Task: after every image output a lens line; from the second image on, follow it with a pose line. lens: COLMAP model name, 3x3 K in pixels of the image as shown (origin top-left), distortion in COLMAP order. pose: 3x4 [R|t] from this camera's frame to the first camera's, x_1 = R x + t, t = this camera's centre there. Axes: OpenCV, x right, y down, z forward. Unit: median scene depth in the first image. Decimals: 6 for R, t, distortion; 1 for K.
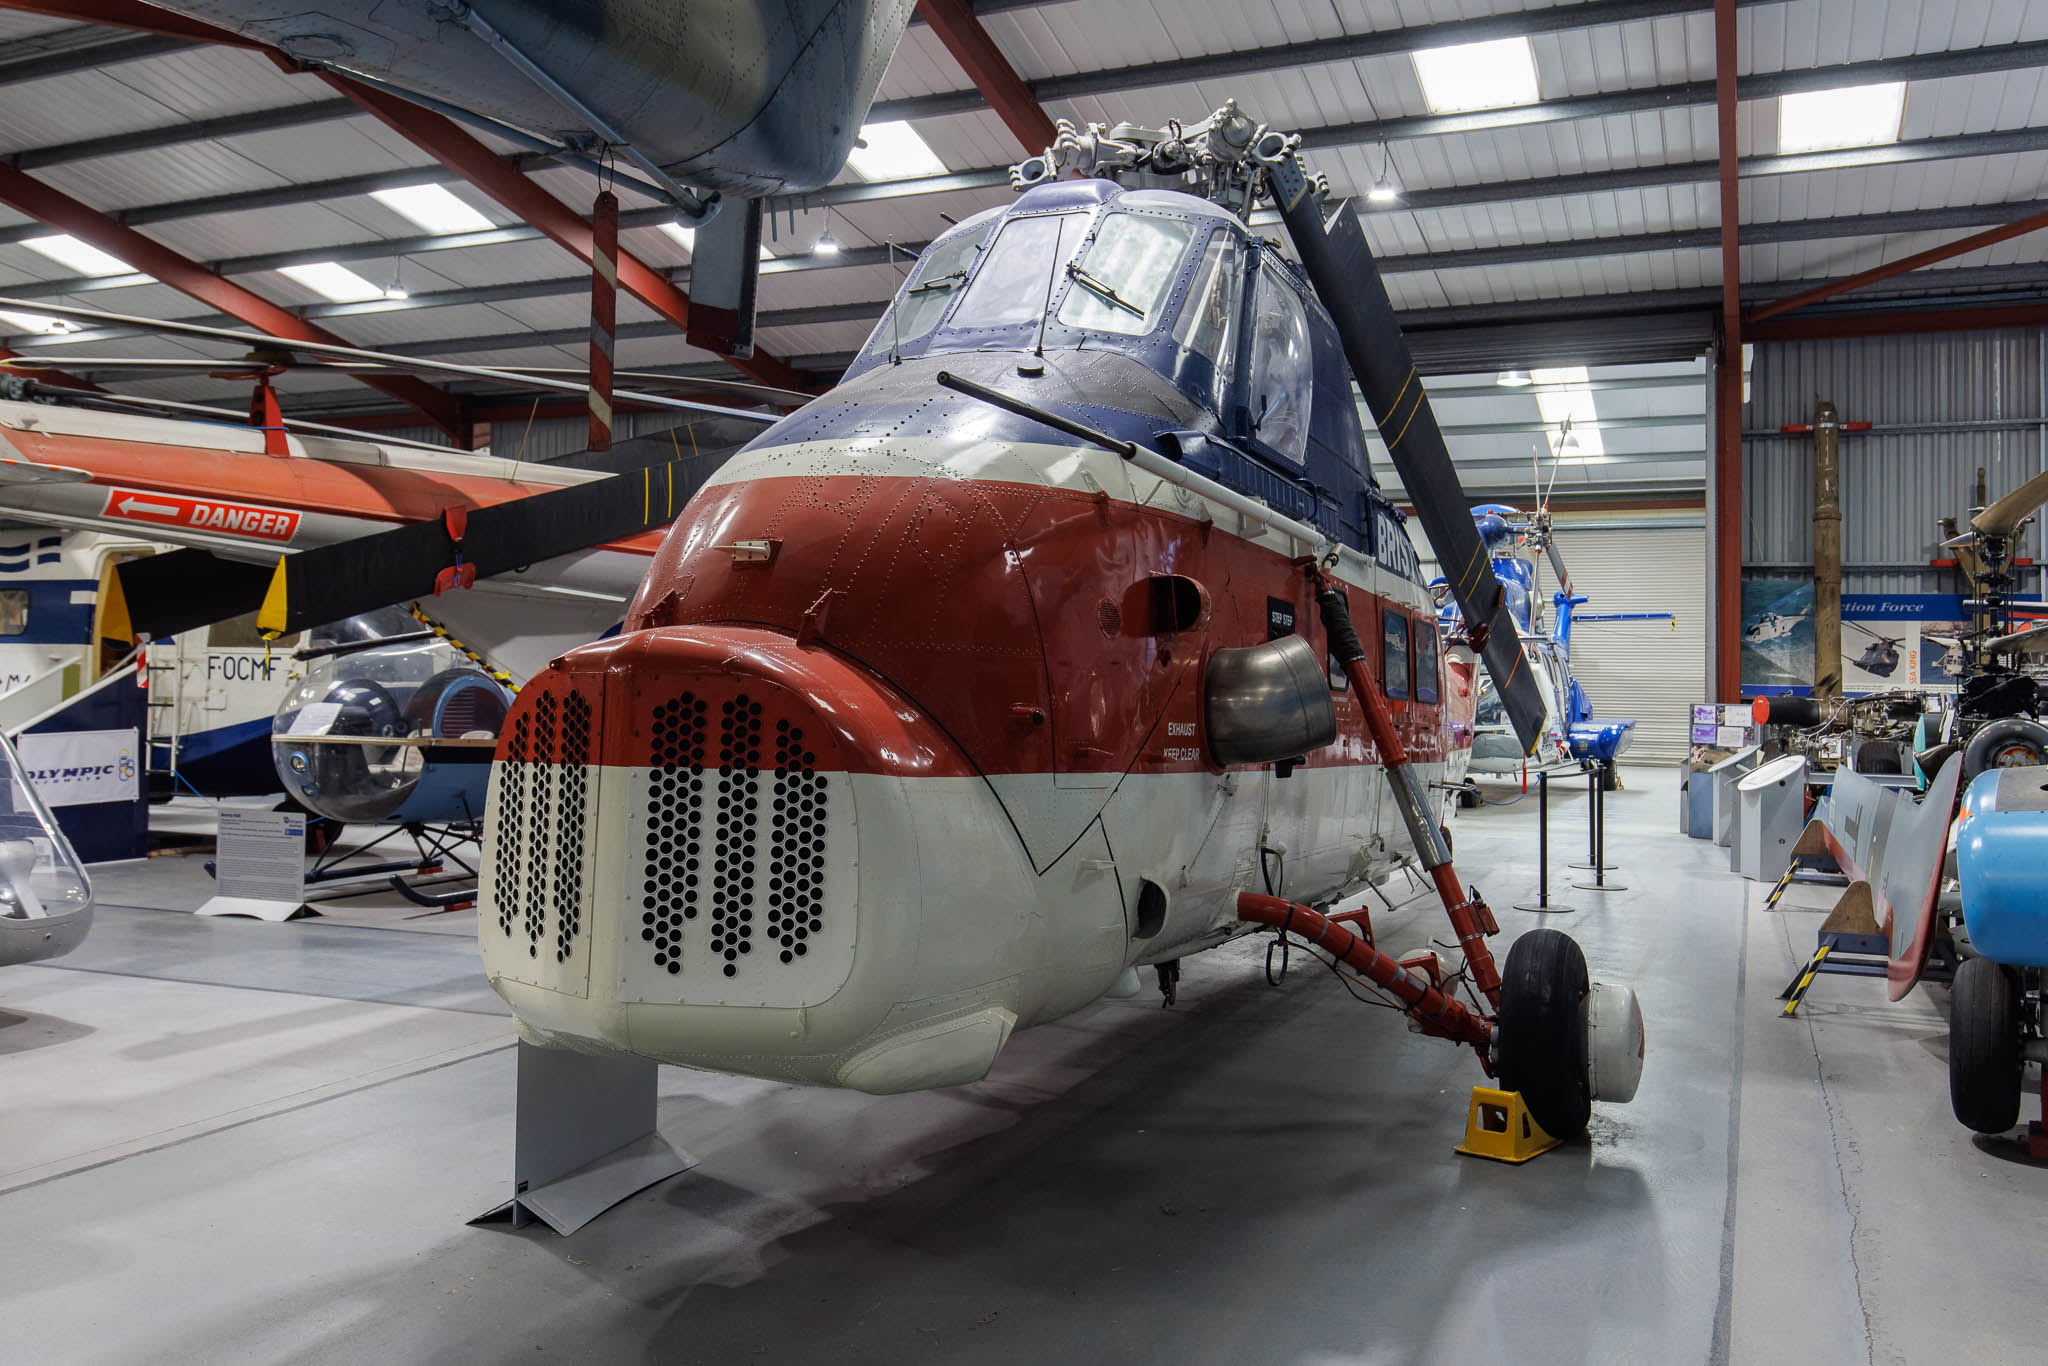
lens RADIAL K [[1683.2, 0, 1023.1], [0, 1683.2, 655.8], [0, 0, 1]] dist [-0.002447, -0.004798]
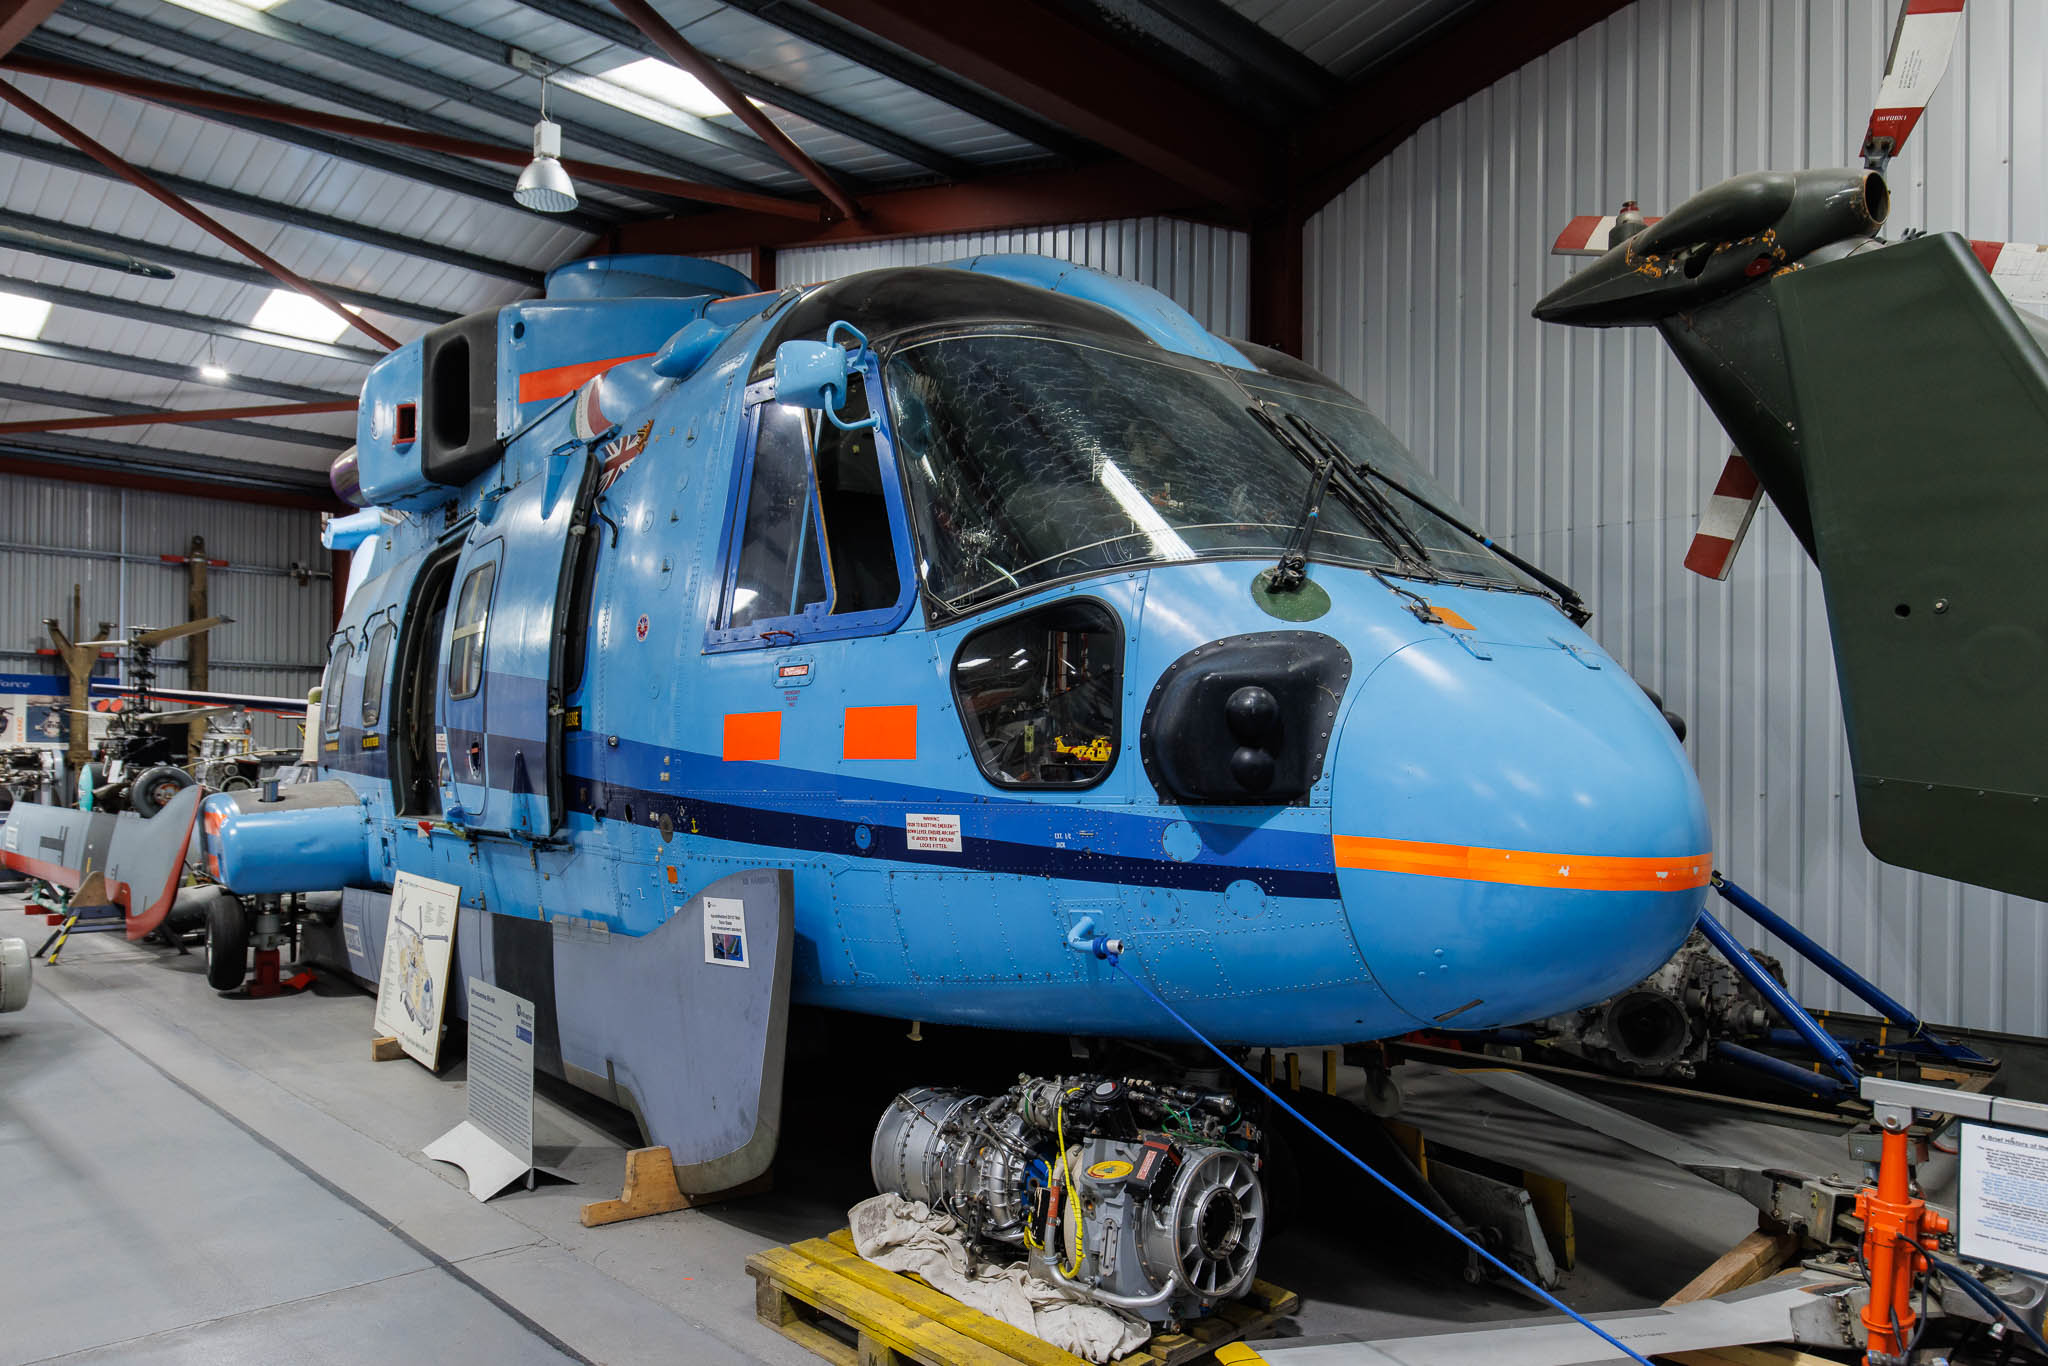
lens RADIAL K [[1356.8, 0, 1024.0], [0, 1356.8, 683.0], [0, 0, 1]] dist [-0.002912, -0.001960]
pose [[0.366073, 0.039920, 0.929729, -0.173140], [-0.016816, 0.999200, -0.036282, -0.004596], [-0.930434, -0.002352, 0.366452, -0.123141]]
